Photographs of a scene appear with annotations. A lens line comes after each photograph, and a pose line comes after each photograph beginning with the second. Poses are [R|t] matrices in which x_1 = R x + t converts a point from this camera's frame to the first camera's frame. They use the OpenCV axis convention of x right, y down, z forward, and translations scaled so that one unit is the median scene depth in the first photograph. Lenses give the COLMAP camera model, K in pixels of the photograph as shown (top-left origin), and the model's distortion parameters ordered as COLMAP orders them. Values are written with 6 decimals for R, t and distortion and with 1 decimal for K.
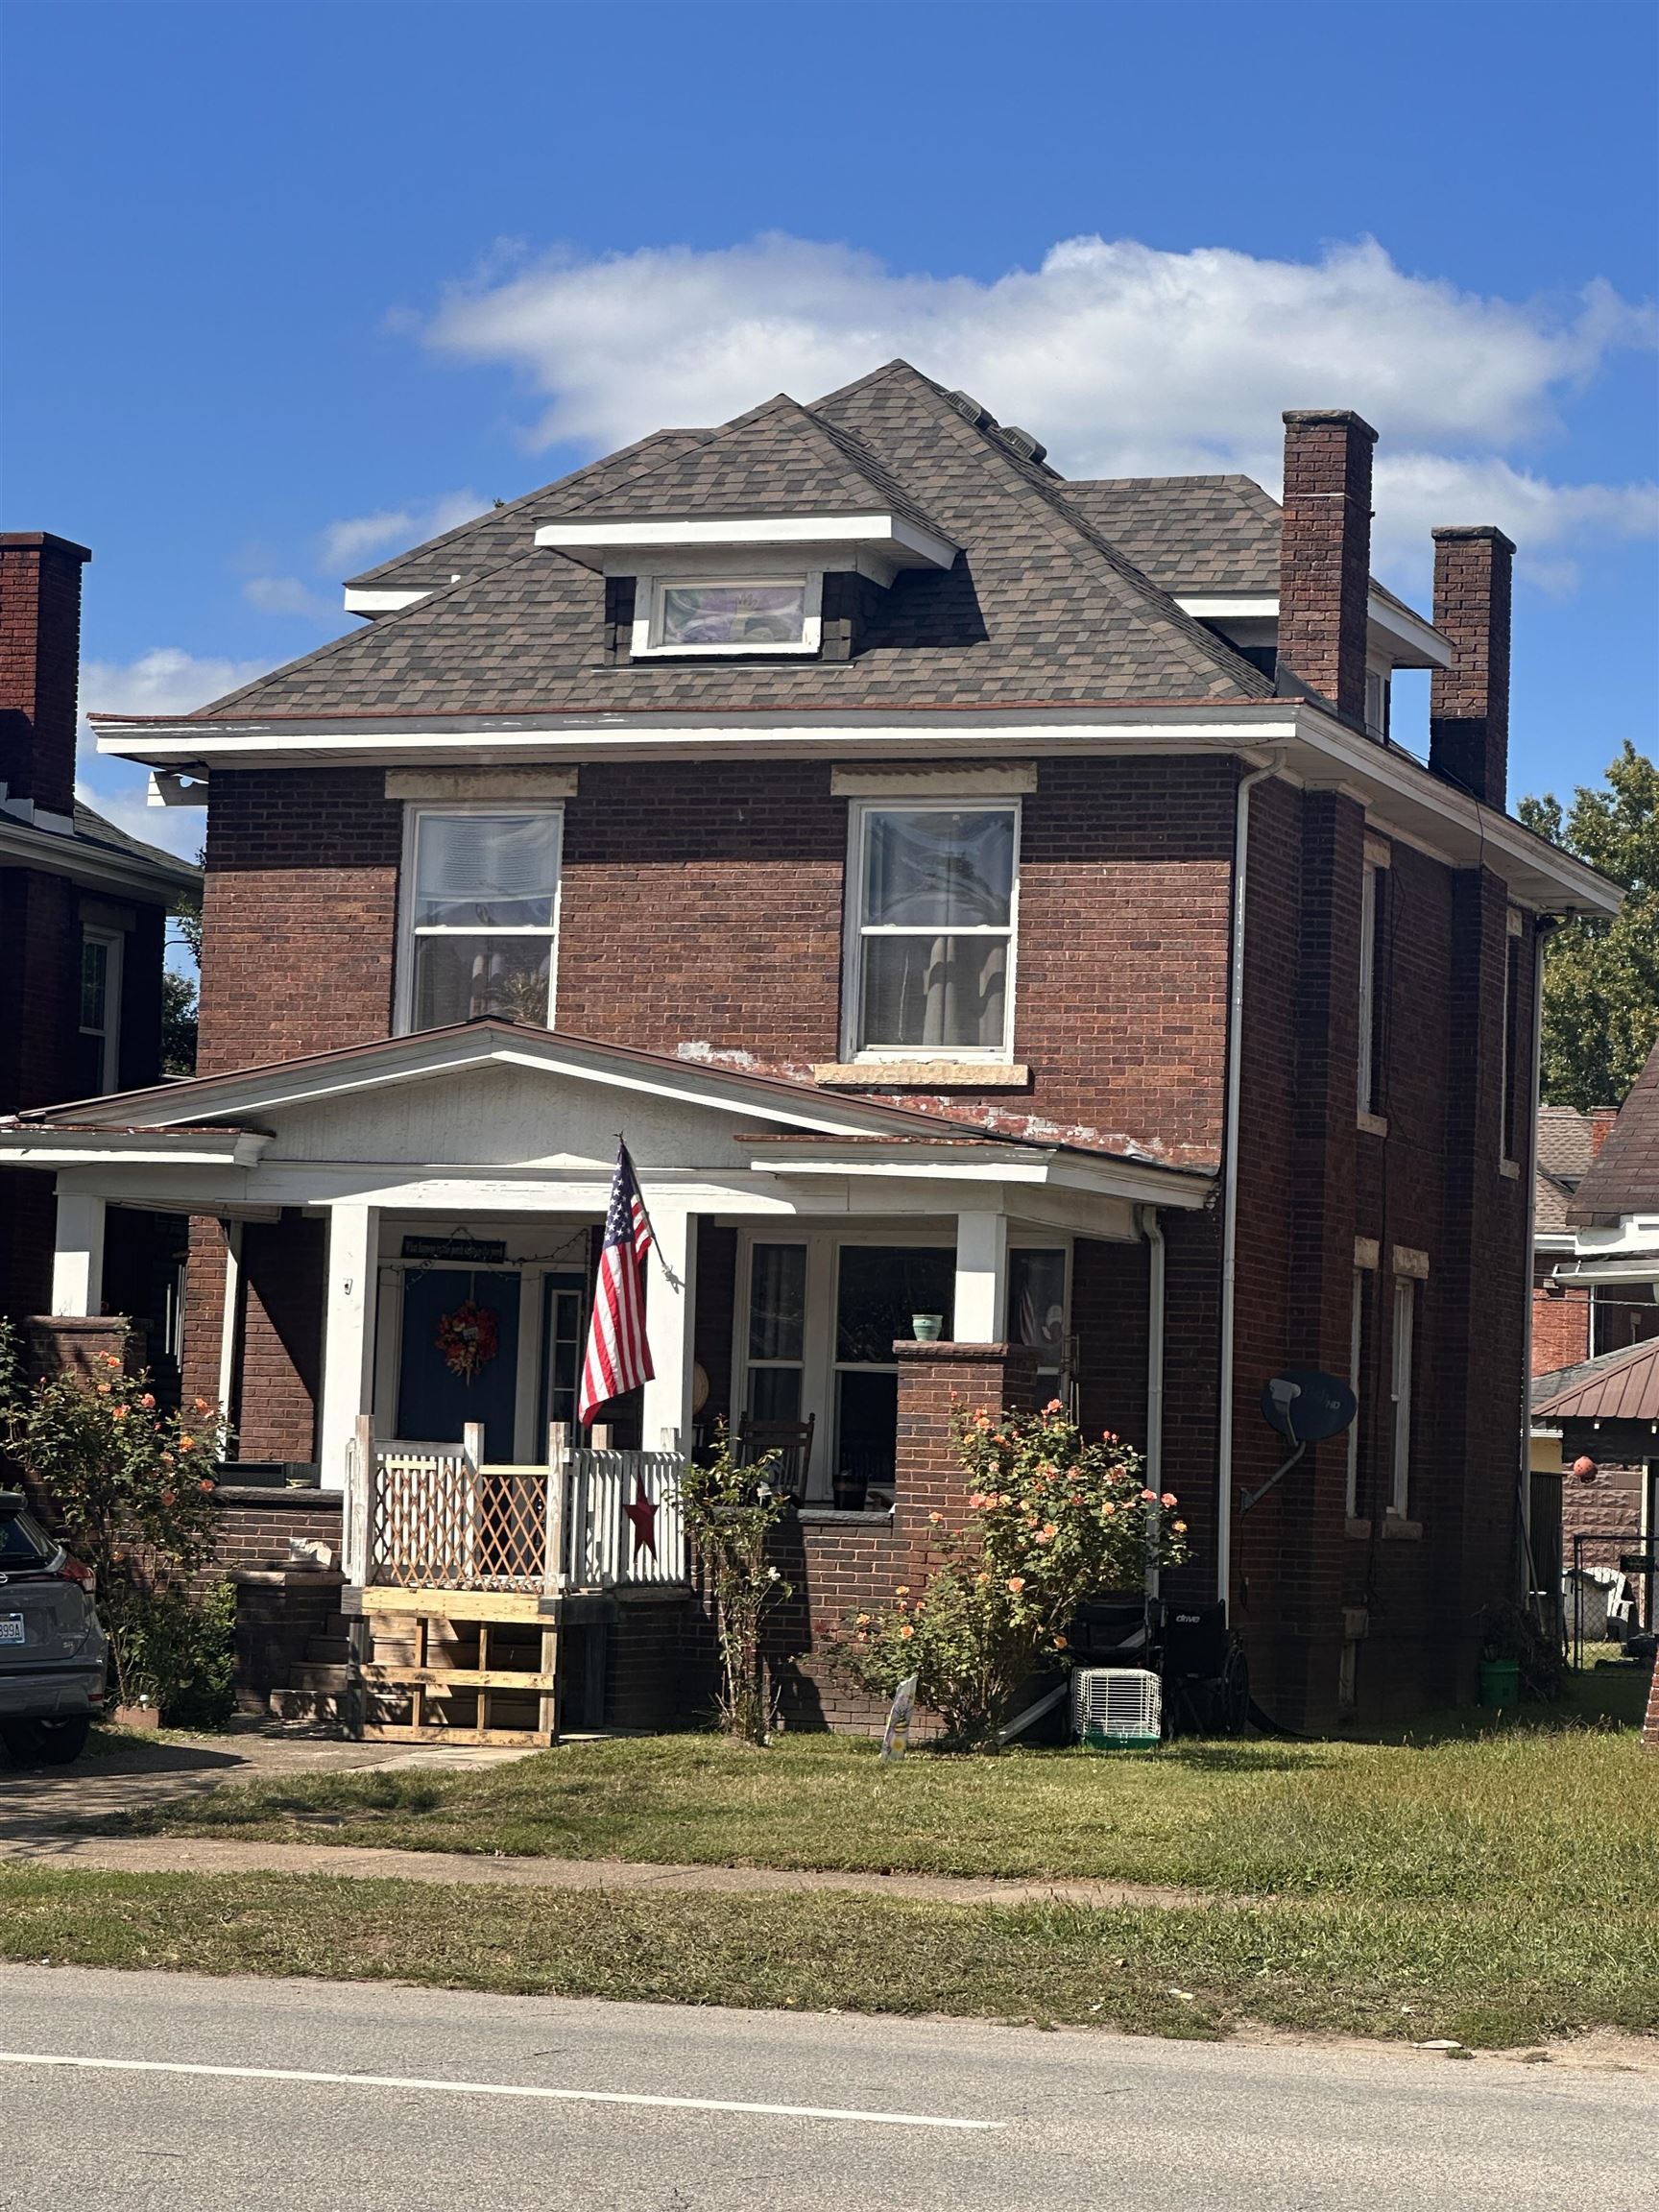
lens RADIAL K [[5587.6, 0, 830.0], [0, 5587.6, 1105.1], [0, 0, 1]] dist [-0.368417, 0.000000]
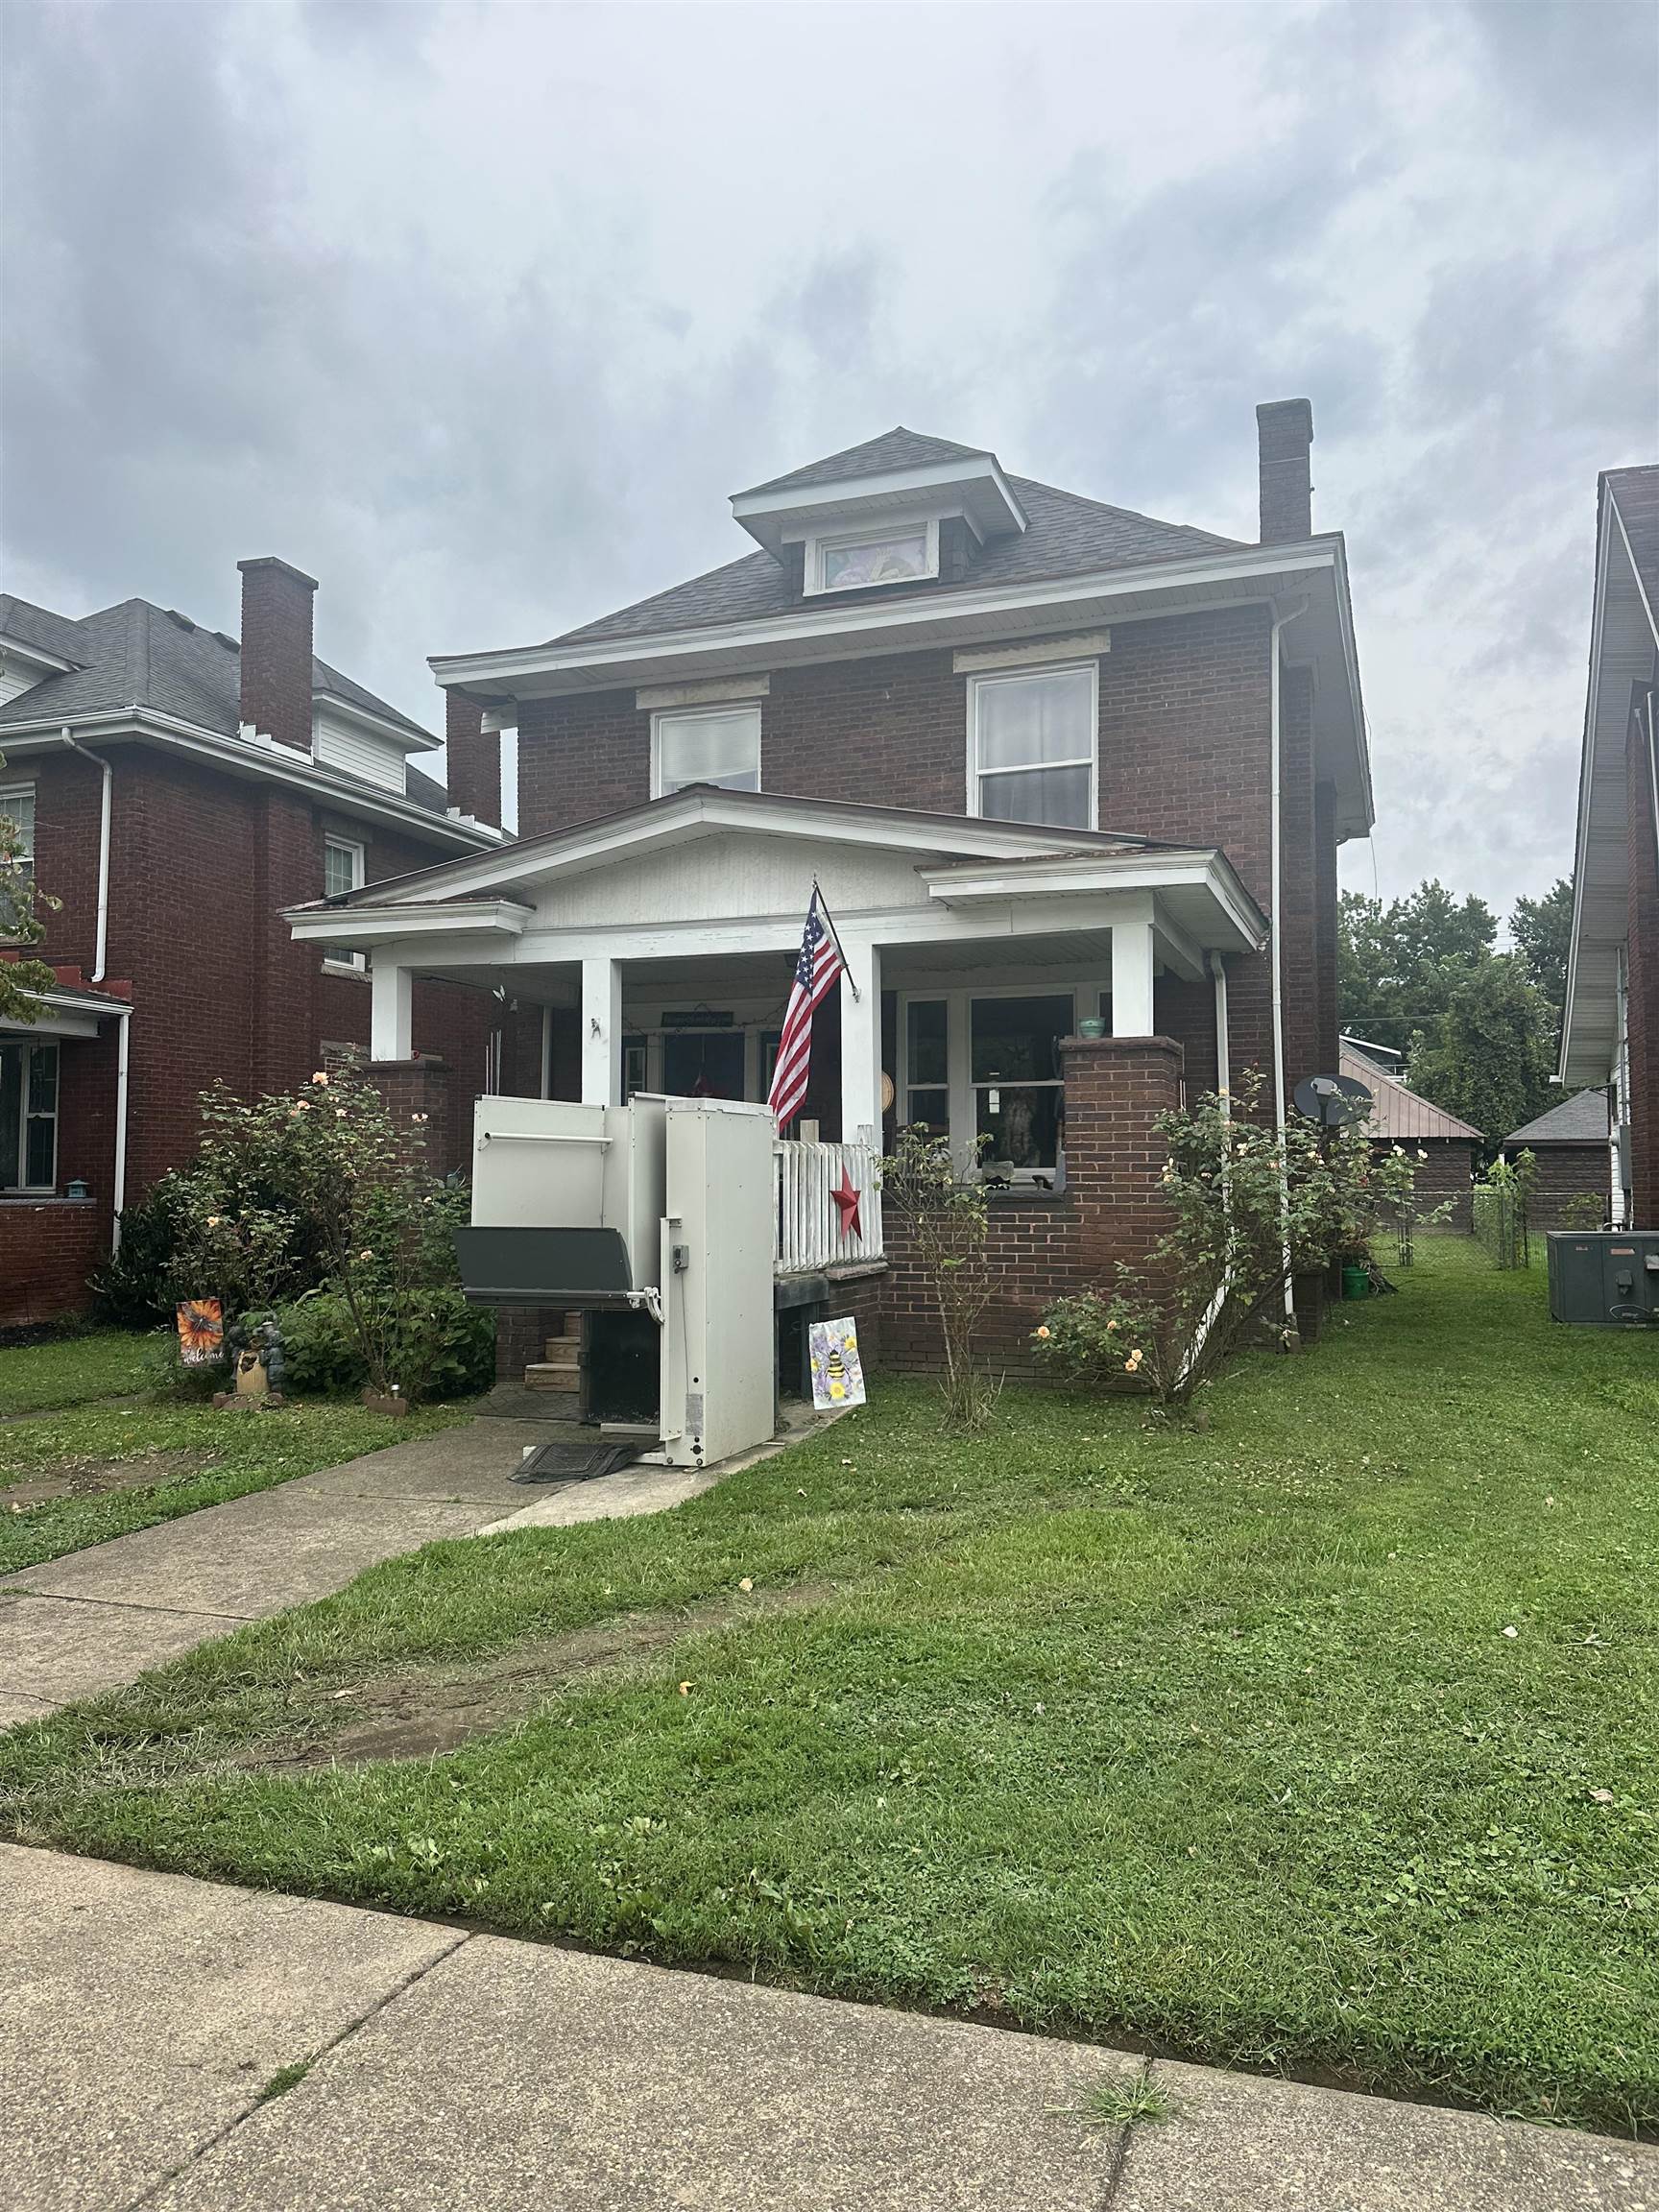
lens RADIAL K [[1576.5, 0, 835.4], [0, 1576.5, 1112.4], [0, 0, 1]] dist [0.004143, 0.000108]
pose [[0.999189, -0.037136, -0.015587, -0.027705], [0.037463, 0.999072, 0.021248, 0.044867], [0.014784, -0.021815, 0.999653, 0.624659]]
